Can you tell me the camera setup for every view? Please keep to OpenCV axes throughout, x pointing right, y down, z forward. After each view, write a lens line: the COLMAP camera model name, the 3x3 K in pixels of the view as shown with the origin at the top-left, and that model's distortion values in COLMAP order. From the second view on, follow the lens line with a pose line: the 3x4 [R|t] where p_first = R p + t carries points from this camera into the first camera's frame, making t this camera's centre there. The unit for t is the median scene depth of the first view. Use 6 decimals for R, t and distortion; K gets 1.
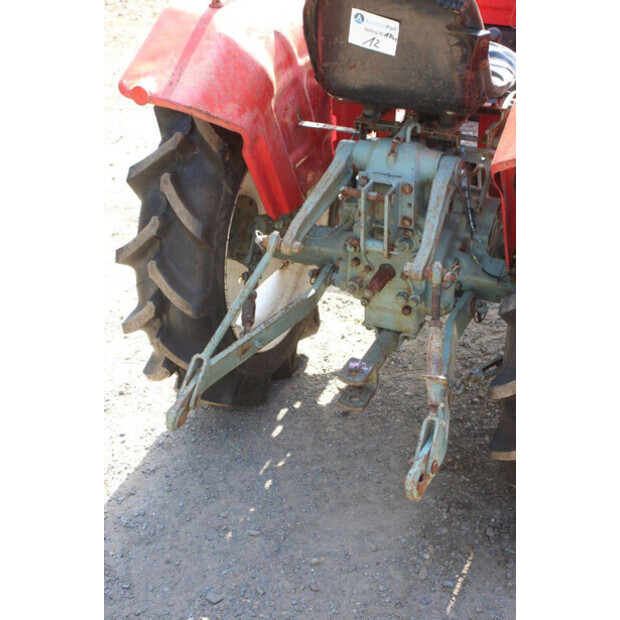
lens RADIAL K [[1082.4, 0, 310.0], [0, 1082.4, 310.0], [0, 0, 1]] dist [0.160235, 0.246500]
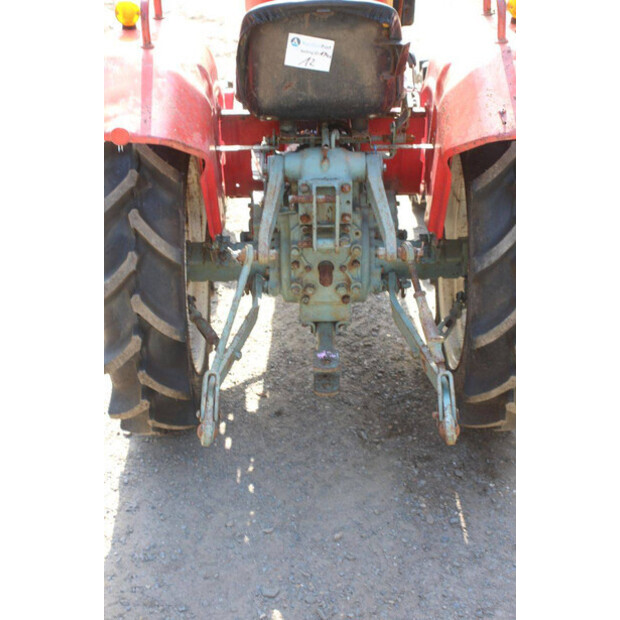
lens RADIAL K [[1082.4, 0, 310.0], [0, 1082.4, 310.0], [0, 0, 1]] dist [0.160235, 0.246500]
pose [[0.906222, -0.195950, 0.374654, -0.384158], [0.212952, 0.977054, -0.004077, 0.008203], [-0.365258, 0.083478, 0.927156, -0.015642]]
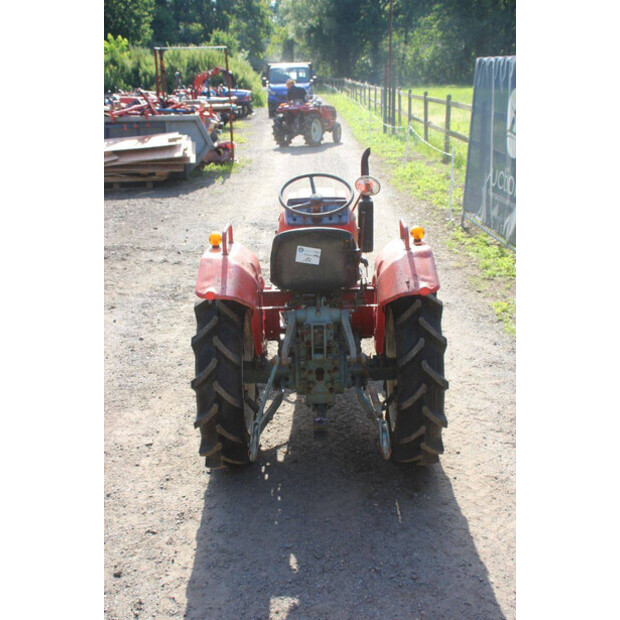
lens RADIAL K [[751.7, 0, 310.0], [0, 751.7, 310.0], [0, 0, 1]] dist [-0.010231, 0.005214]
pose [[0.914663, -0.125460, 0.384255, -0.485783], [0.220596, 0.951503, -0.214429, 0.156147], [-0.338717, 0.280896, 0.897980, -0.280835]]
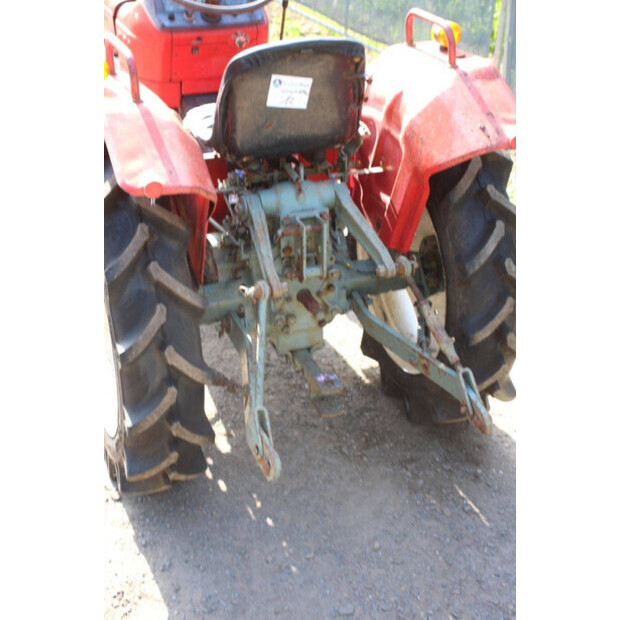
lens RADIAL K [[1082.4, 0, 310.0], [0, 1082.4, 310.0], [0, 0, 1]] dist [0.160235, 0.246500]
pose [[0.703291, -0.307826, 0.640800, -0.697529], [0.362861, 0.930566, 0.048776, -0.078864], [-0.611321, 0.198217, 0.766157, 0.126037]]
